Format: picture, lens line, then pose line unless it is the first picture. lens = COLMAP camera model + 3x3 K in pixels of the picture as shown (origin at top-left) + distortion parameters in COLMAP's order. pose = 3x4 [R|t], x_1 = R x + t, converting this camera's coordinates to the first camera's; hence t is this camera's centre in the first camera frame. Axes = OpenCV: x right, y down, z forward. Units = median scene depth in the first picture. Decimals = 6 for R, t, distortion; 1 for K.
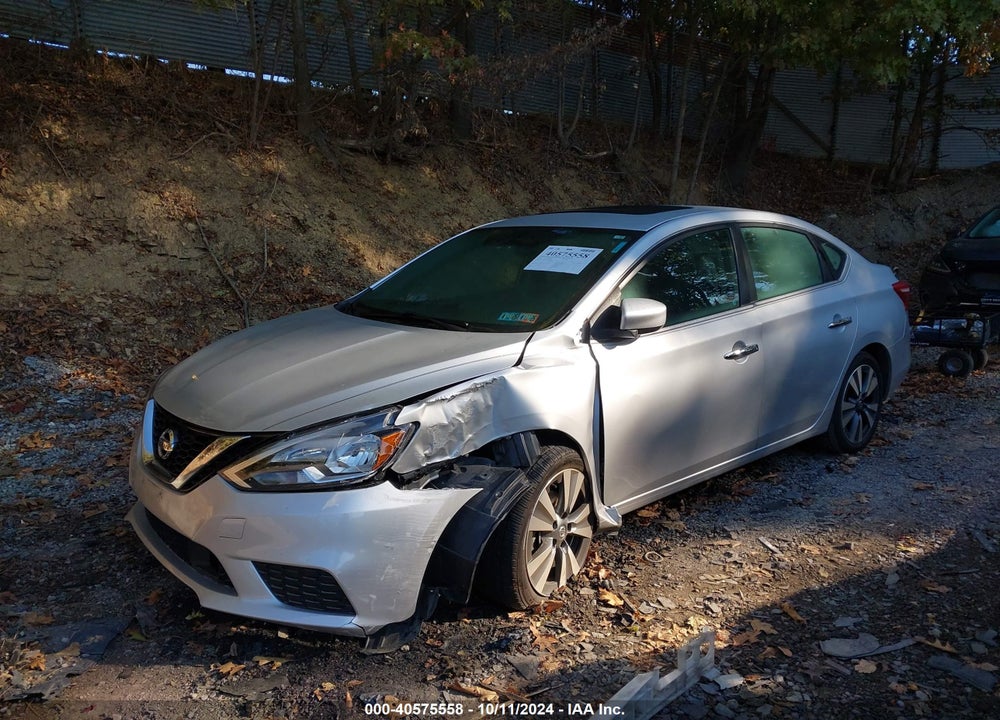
lens RADIAL K [[797.4, 0, 495.8], [0, 797.4, 313.0], [0, 0, 1]] dist [0.015660, -0.023244]
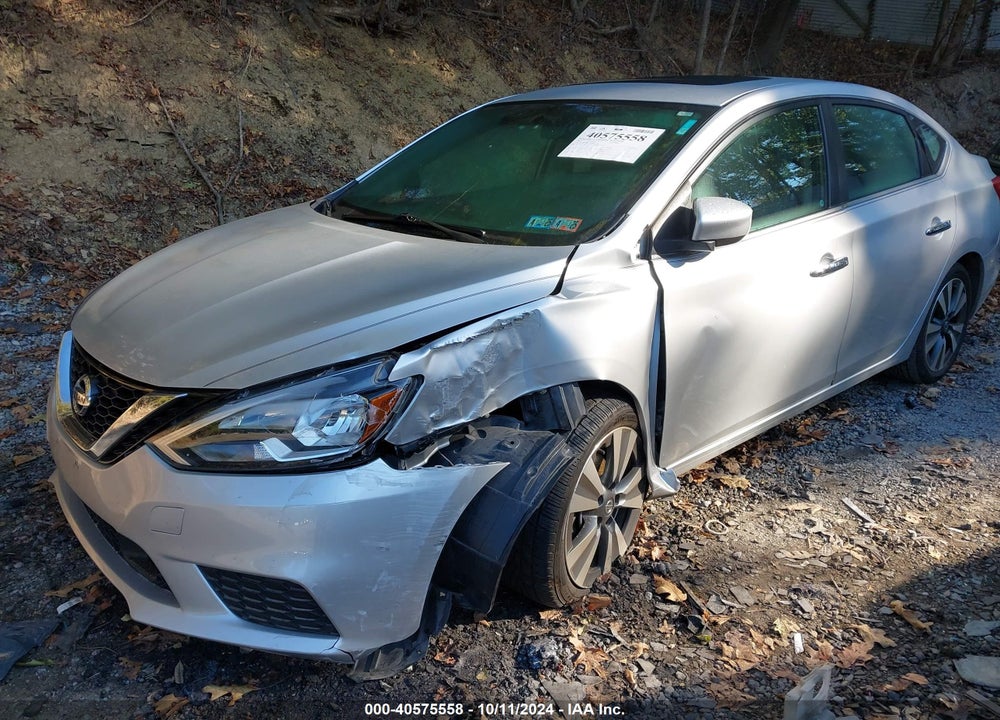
lens RADIAL K [[797.4, 0, 490.6], [0, 797.4, 350.8], [0, 0, 1]] dist [0.015660, -0.023244]
pose [[0.999975, 0.006170, -0.003575, -0.026873], [-0.005439, 0.984171, 0.177137, -0.008720], [0.004611, -0.177113, 0.984180, 0.245585]]
